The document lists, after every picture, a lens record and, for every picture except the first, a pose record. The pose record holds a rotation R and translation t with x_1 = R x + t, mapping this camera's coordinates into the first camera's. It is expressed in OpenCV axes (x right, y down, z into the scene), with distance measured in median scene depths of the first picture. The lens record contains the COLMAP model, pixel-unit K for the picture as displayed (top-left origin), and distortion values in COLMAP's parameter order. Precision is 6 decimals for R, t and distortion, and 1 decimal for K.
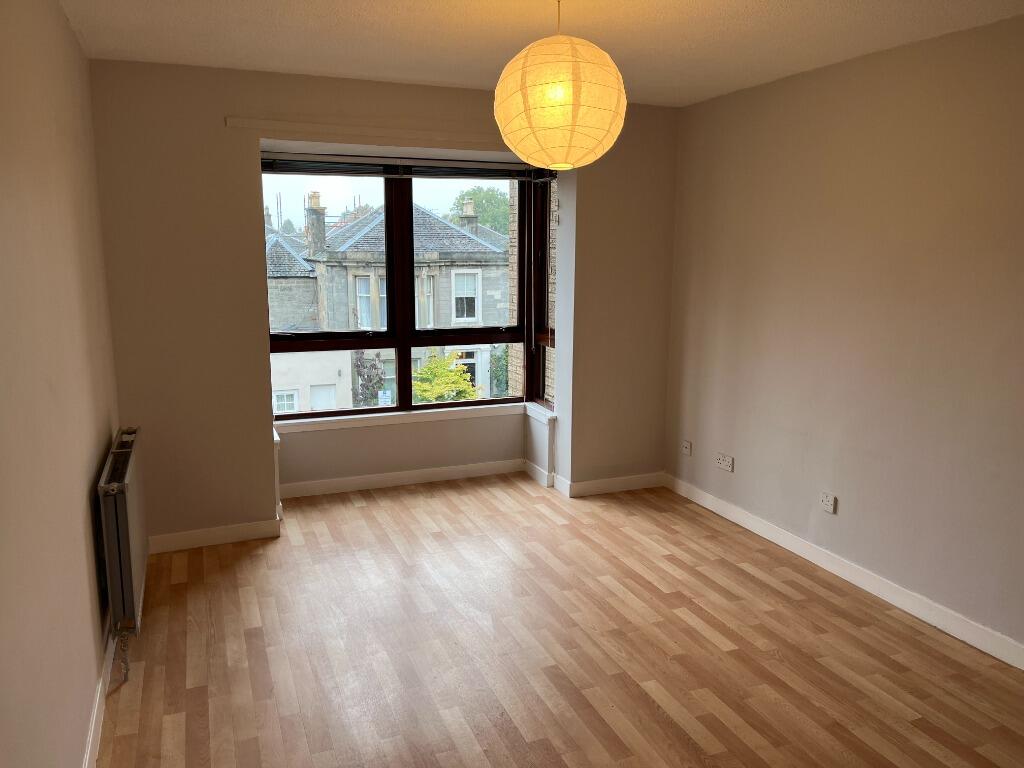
lens RADIAL K [[786.0, 0, 513.6], [0, 786.0, 384.3], [0, 0, 1]] dist [0.052128, -0.047621]
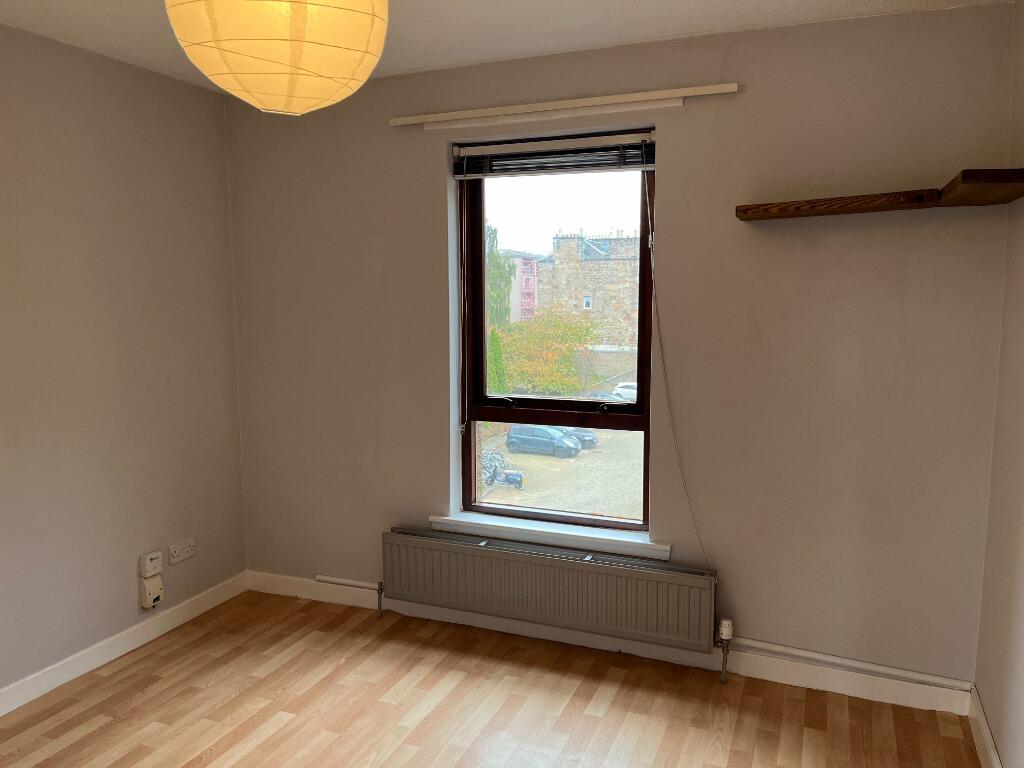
lens RADIAL K [[786.0, 0, 512.0], [0, 786.0, 382.3], [0, 0, 1]] dist [0.052128, -0.047621]
pose [[-0.703466, -0.086668, 0.705425, -0.478135], [0.127857, 0.960913, 0.245558, -0.203210], [-0.699134, 0.262935, -0.664888, 1.229457]]
